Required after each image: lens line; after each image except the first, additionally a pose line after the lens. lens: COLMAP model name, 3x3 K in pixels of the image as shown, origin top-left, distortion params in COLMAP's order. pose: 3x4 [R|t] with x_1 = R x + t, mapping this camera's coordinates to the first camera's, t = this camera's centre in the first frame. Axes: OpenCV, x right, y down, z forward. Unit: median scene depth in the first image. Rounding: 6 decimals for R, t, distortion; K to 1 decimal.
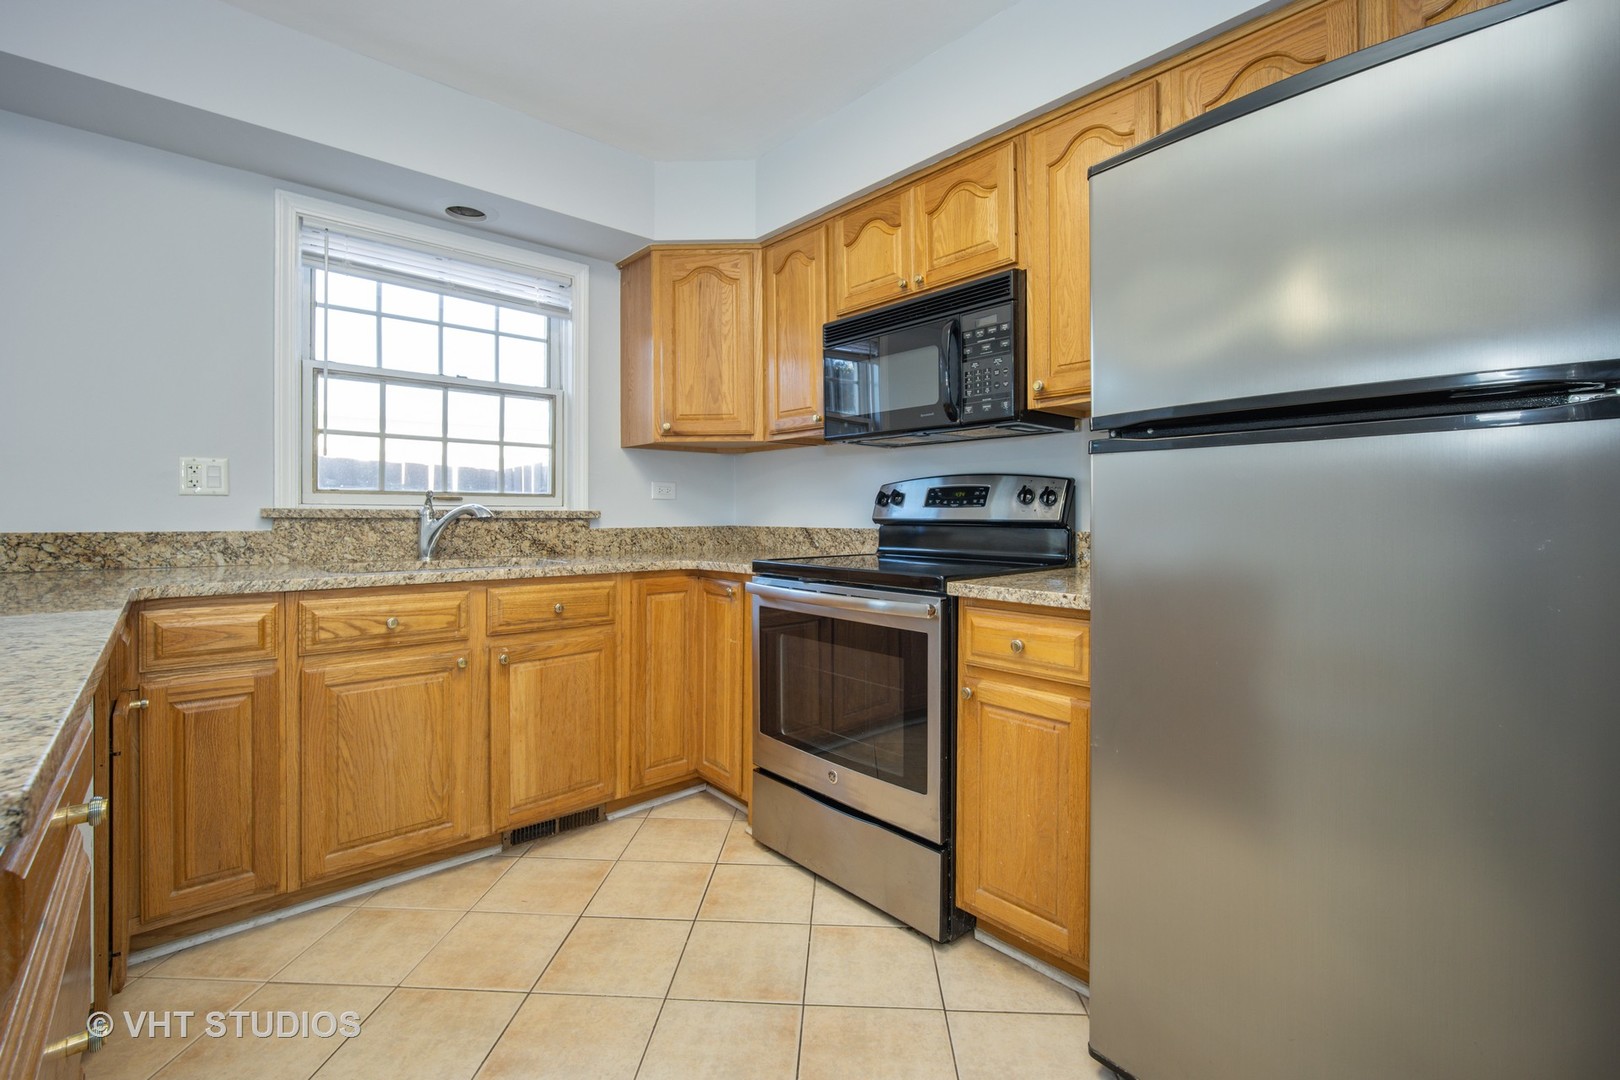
lens RADIAL K [[713.6, 0, 823.6], [0, 713.6, 514.4], [0, 0, 1]] dist [-0.002513, 0.000741]
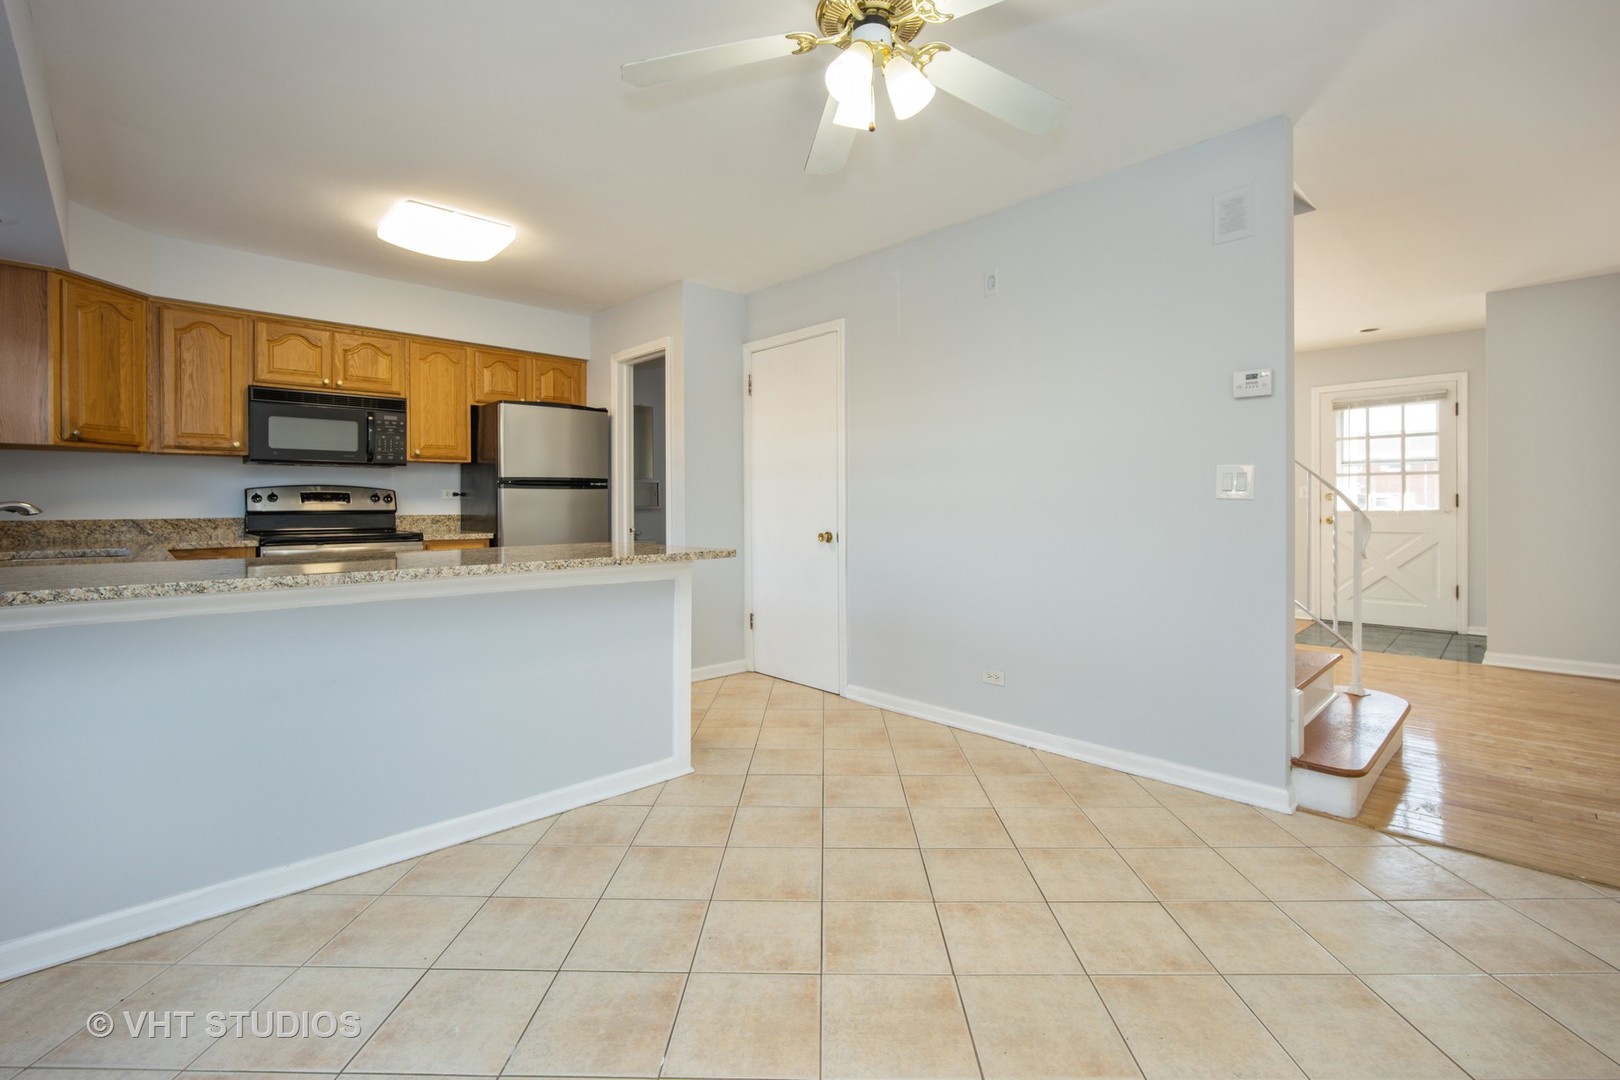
lens RADIAL K [[713.6, 0, 814.1], [0, 713.6, 506.3], [0, 0, 1]] dist [-0.002513, 0.000741]
pose [[-0.040007, -0.005753, 0.999183, -1.722012], [0.003032, 0.999978, 0.005879, -0.010521], [-0.999195, 0.003265, -0.039989, -0.171420]]
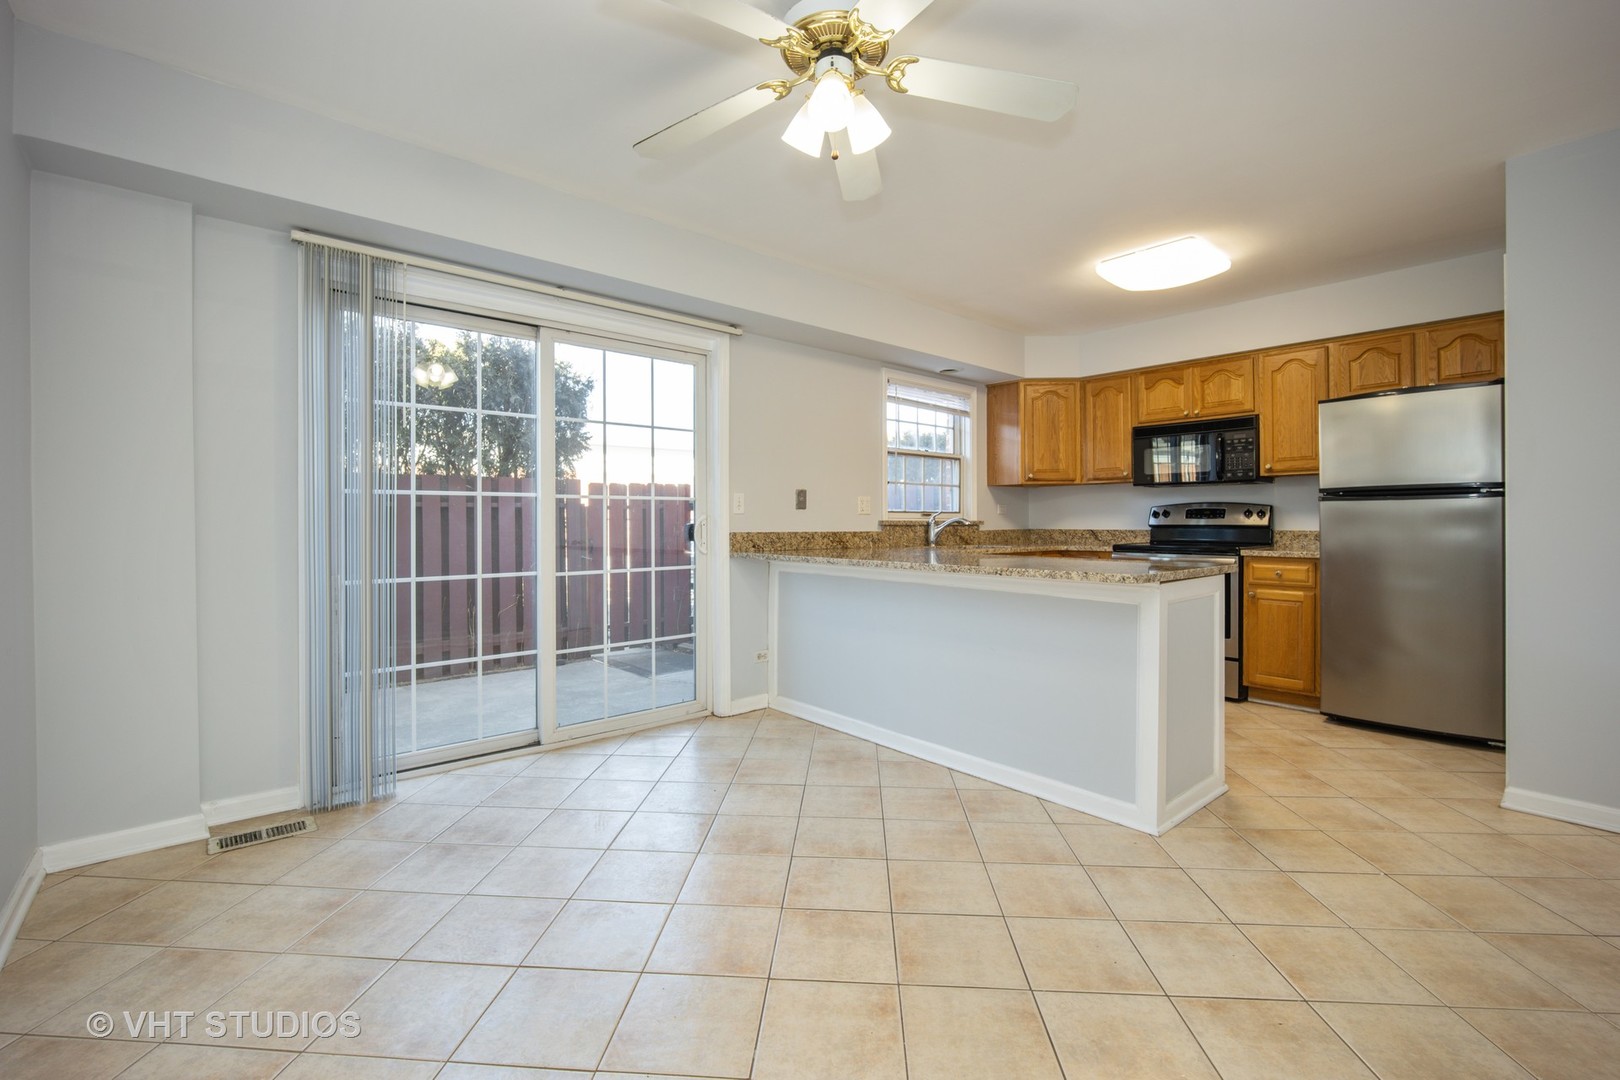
lens RADIAL K [[713.6, 0, 813.9], [0, 713.6, 519.1], [0, 0, 1]] dist [-0.002513, 0.000741]
pose [[0.999989, -0.003003, -0.003629, -0.957977], [0.002994, 0.999992, -0.002674, -0.007094], [0.003637, 0.002663, 0.999990, -1.083878]]
